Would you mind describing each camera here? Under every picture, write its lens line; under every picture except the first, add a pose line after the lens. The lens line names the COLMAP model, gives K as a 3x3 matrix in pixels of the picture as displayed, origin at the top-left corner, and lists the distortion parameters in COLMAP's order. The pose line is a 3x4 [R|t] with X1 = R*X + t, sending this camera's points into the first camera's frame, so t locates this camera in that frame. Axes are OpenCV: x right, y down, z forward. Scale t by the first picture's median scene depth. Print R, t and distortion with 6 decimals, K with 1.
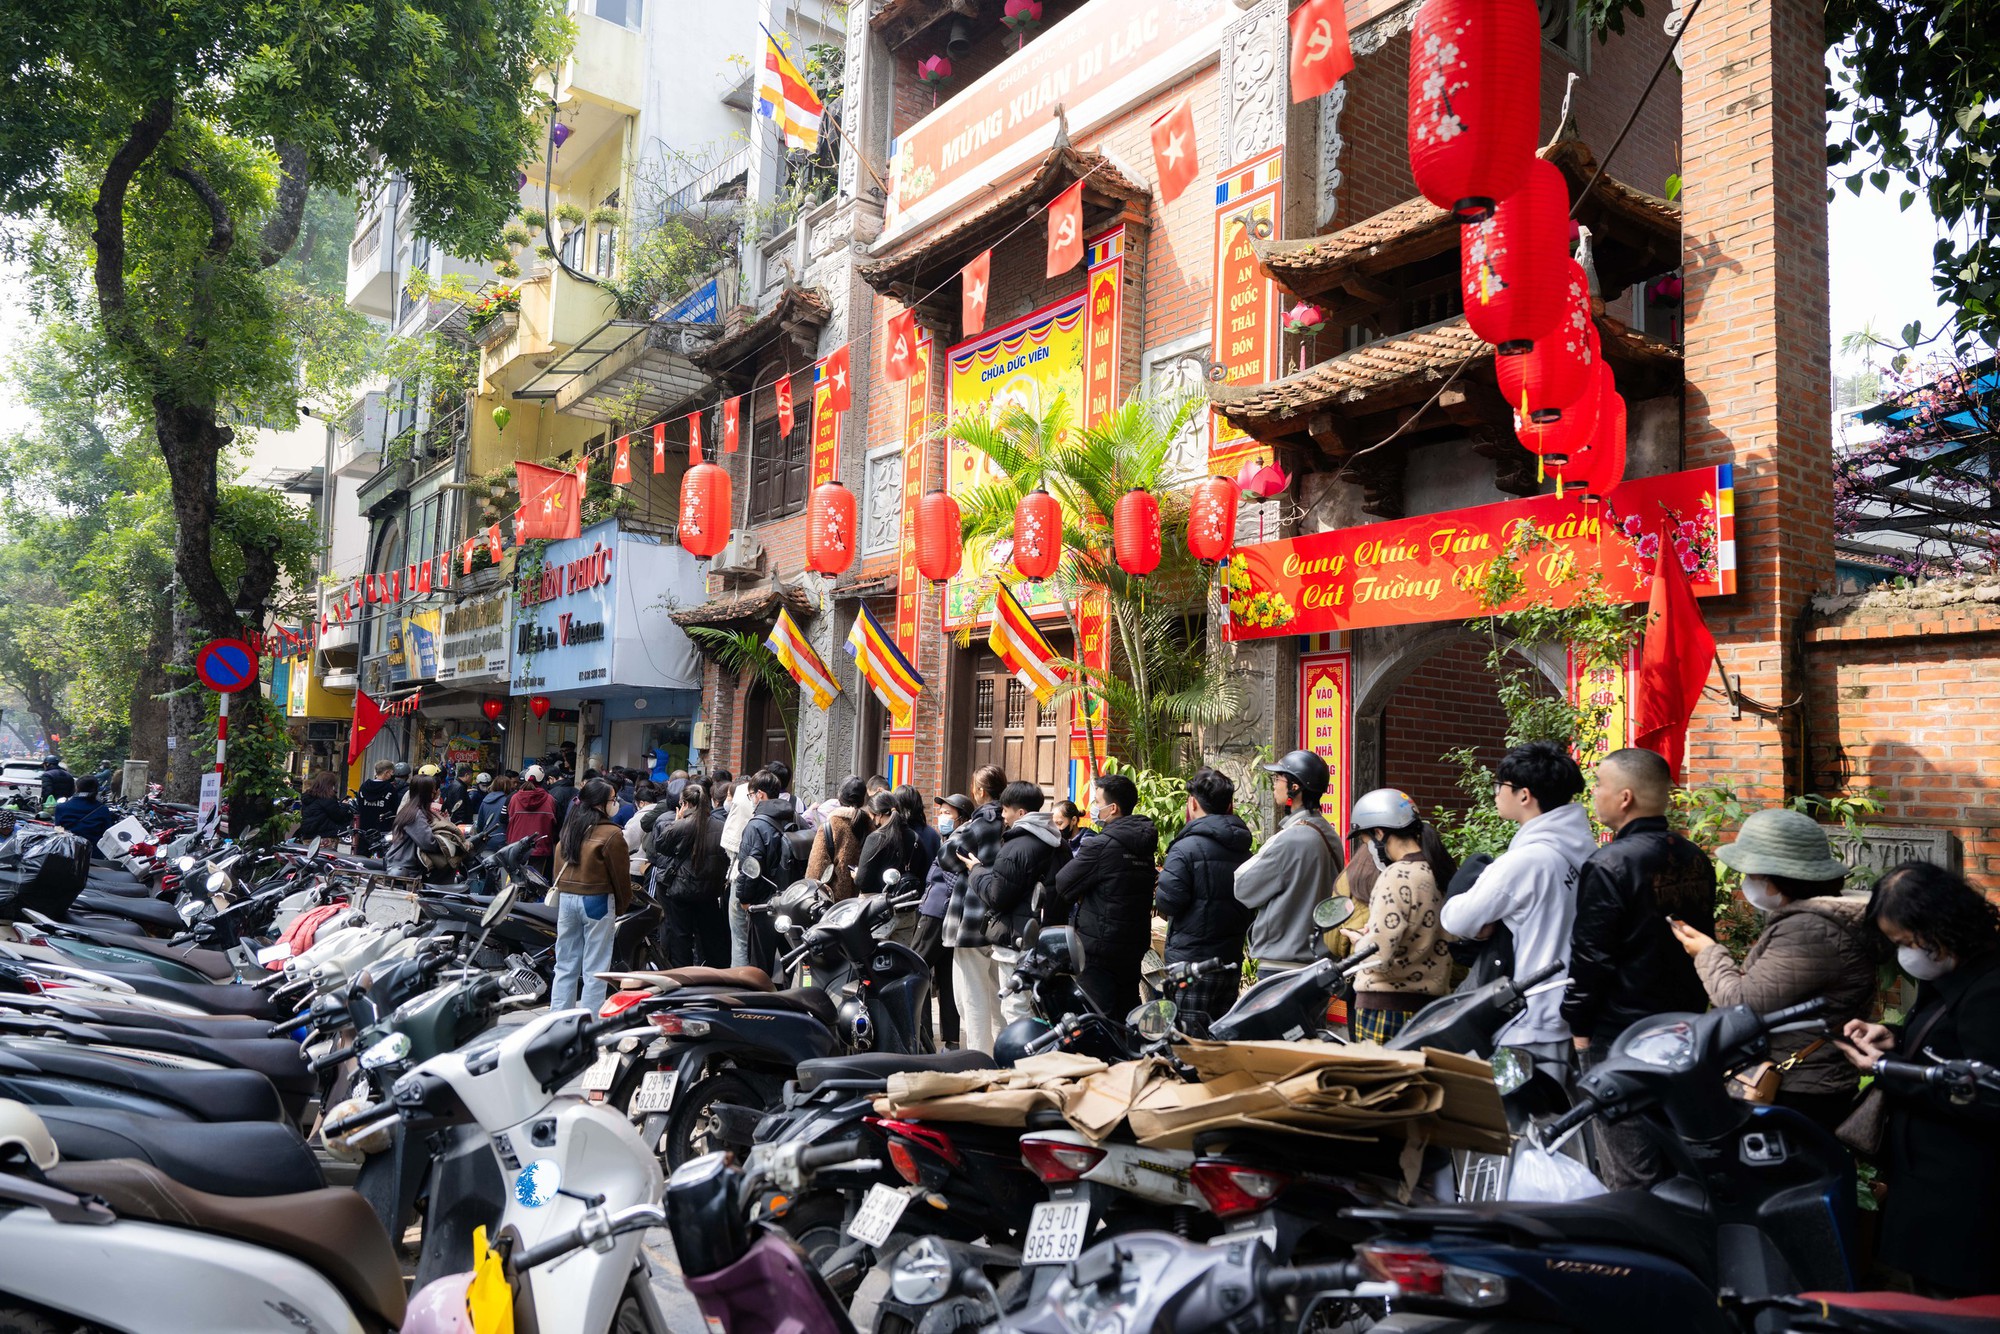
lens RADIAL K [[1323.4, 0, 1000.0], [0, 1323.4, 667.0], [0, 0, 1]] dist [-0.002842, 0.001502]
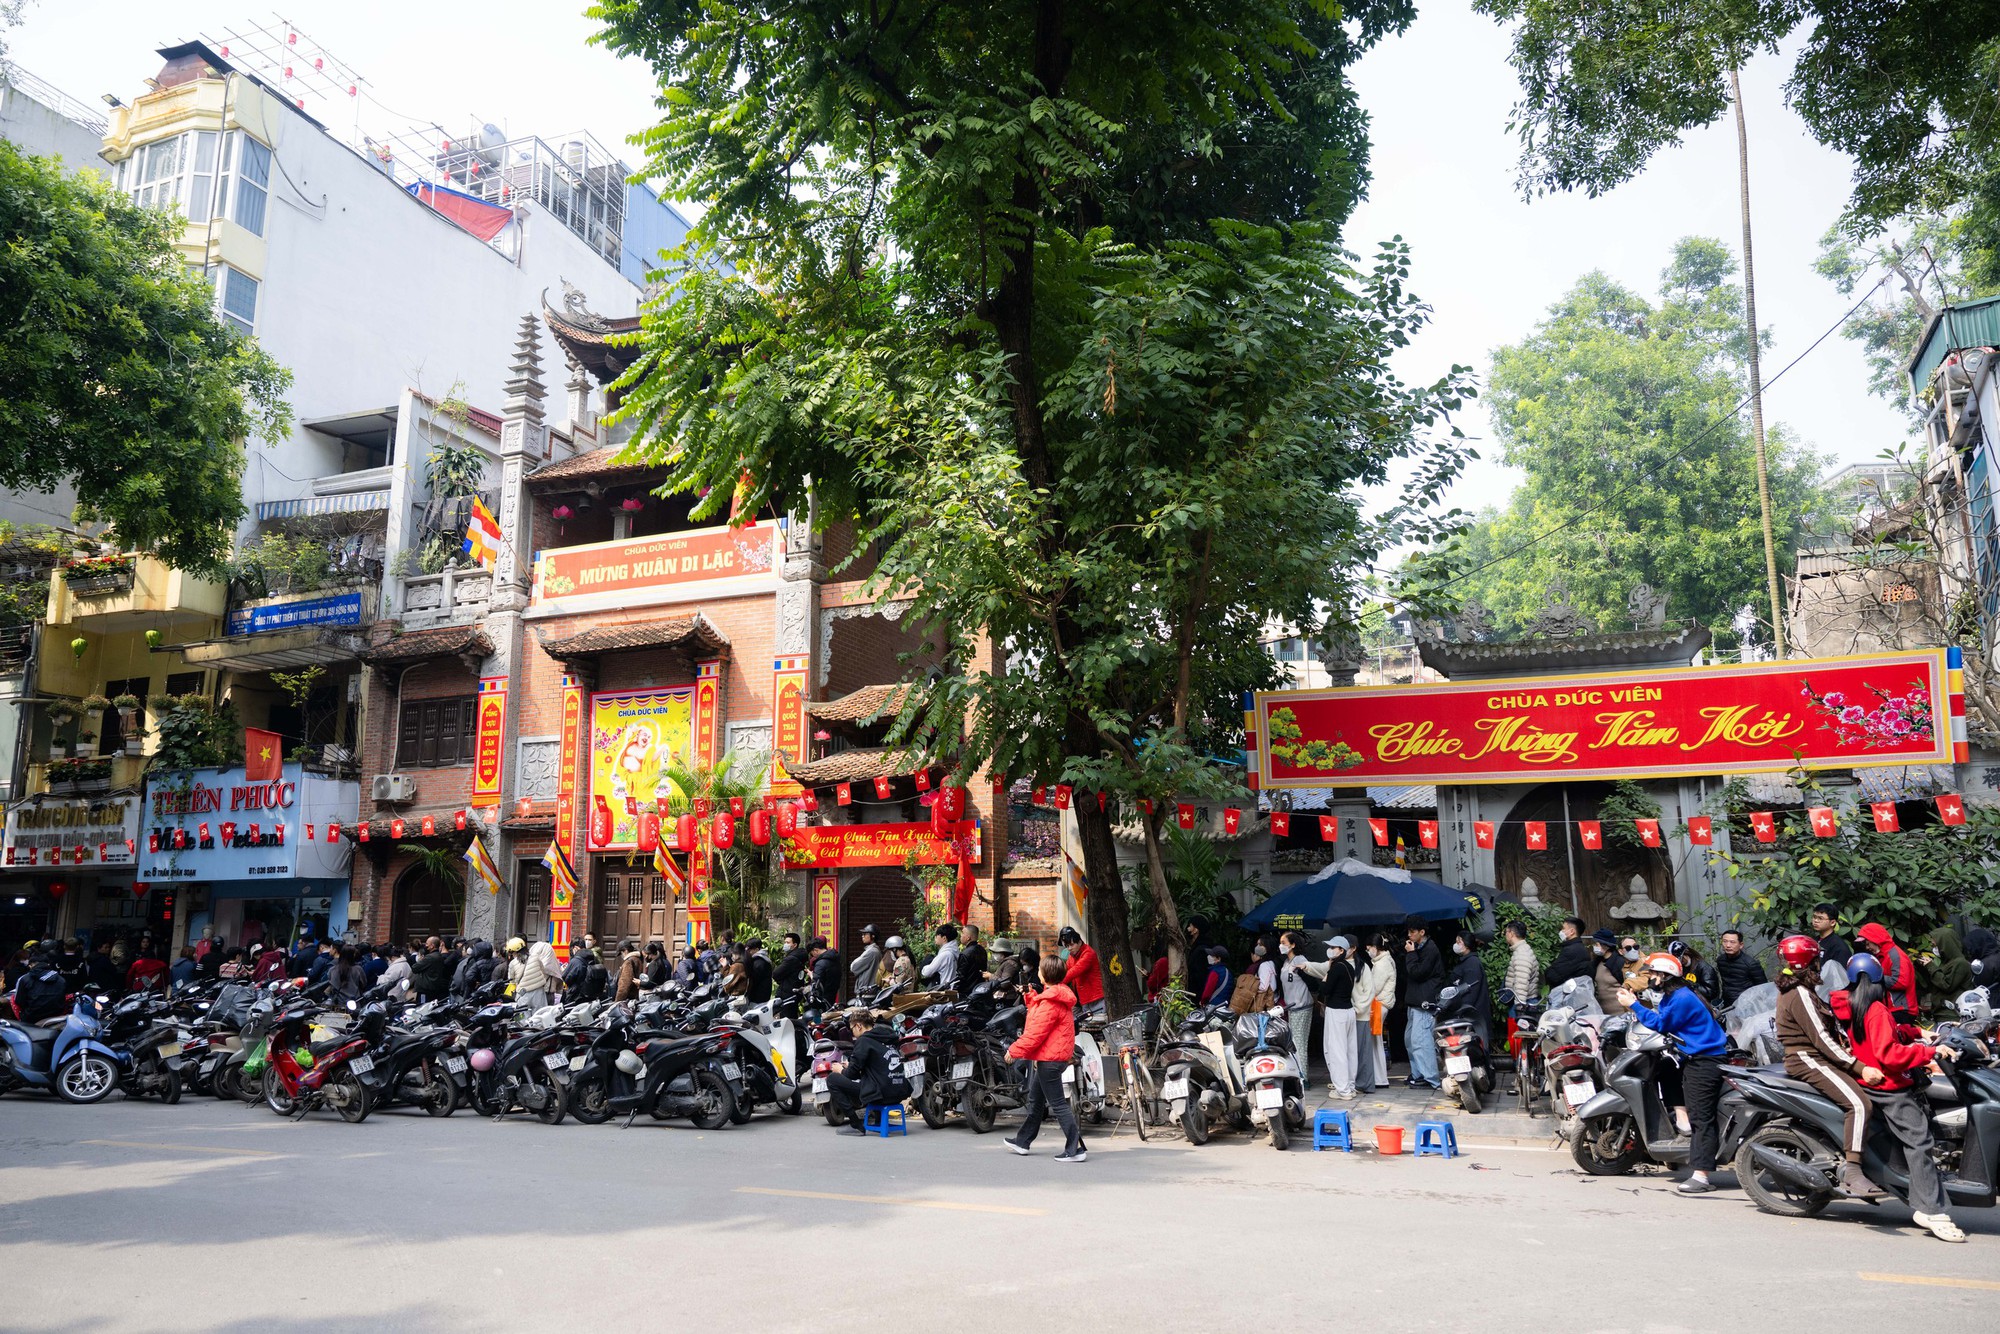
lens RADIAL K [[1323.4, 0, 1000.0], [0, 1323.4, 667.0], [0, 0, 1]] dist [-0.002842, 0.001502]
pose [[0.839467, 0.056992, 0.540413, -0.559627], [-0.009969, 0.995933, -0.089546, -0.120652], [-0.543319, 0.069784, 0.836621, -0.832320]]
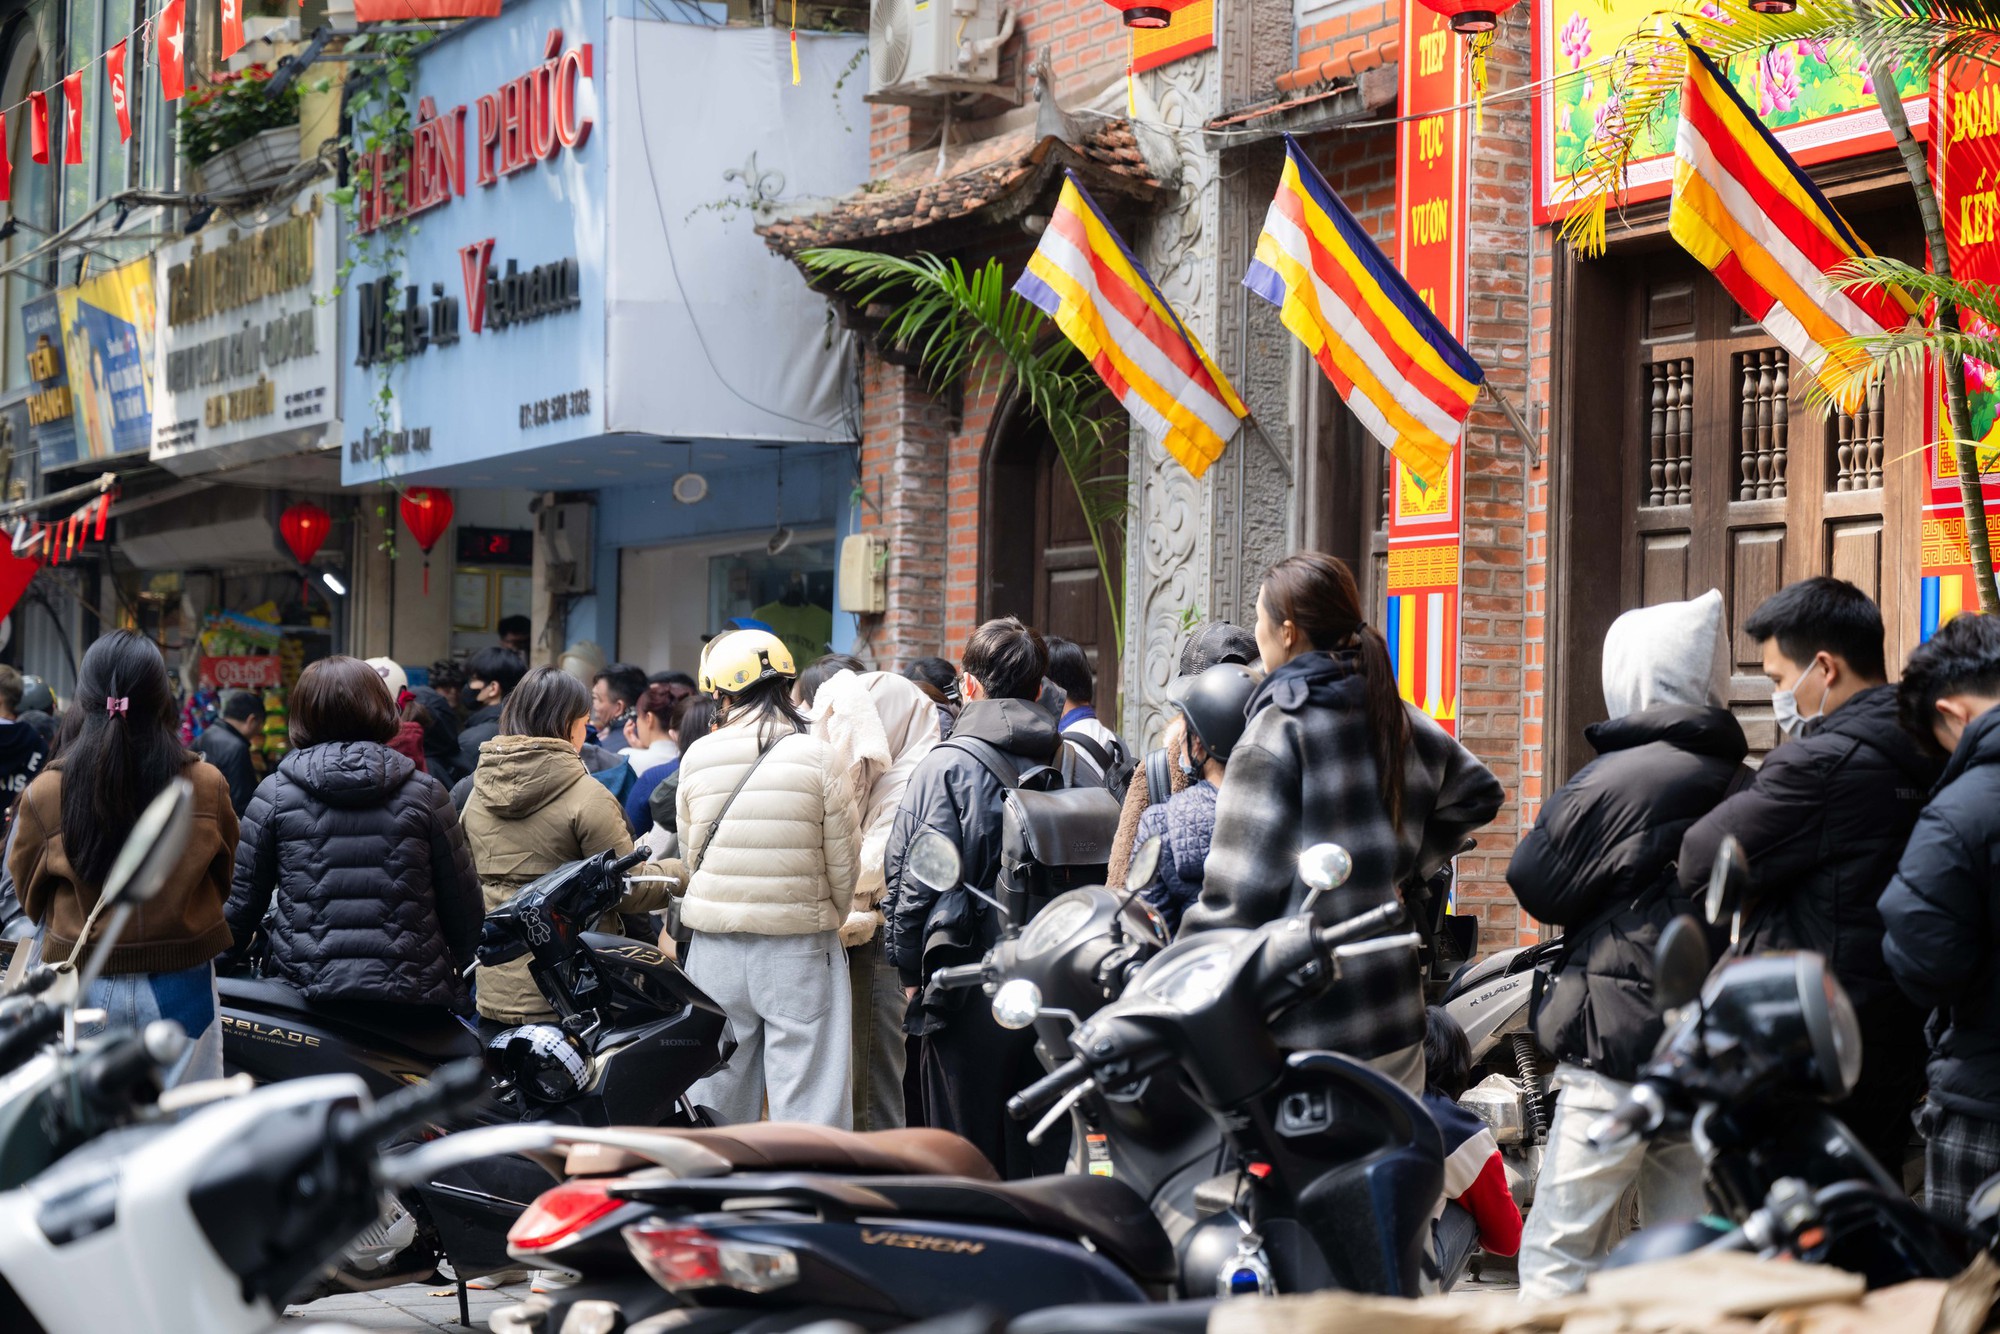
lens RADIAL K [[3925.5, 0, 1000.0], [0, 3925.5, 667.0], [0, 0, 1]] dist [0.018012, -0.135548]
pose [[0.979416, -0.023508, -0.200479, 0.020253], [0.035884, 0.997653, 0.058325, 0.022588], [0.198637, -0.064318, 0.977960, -0.002404]]
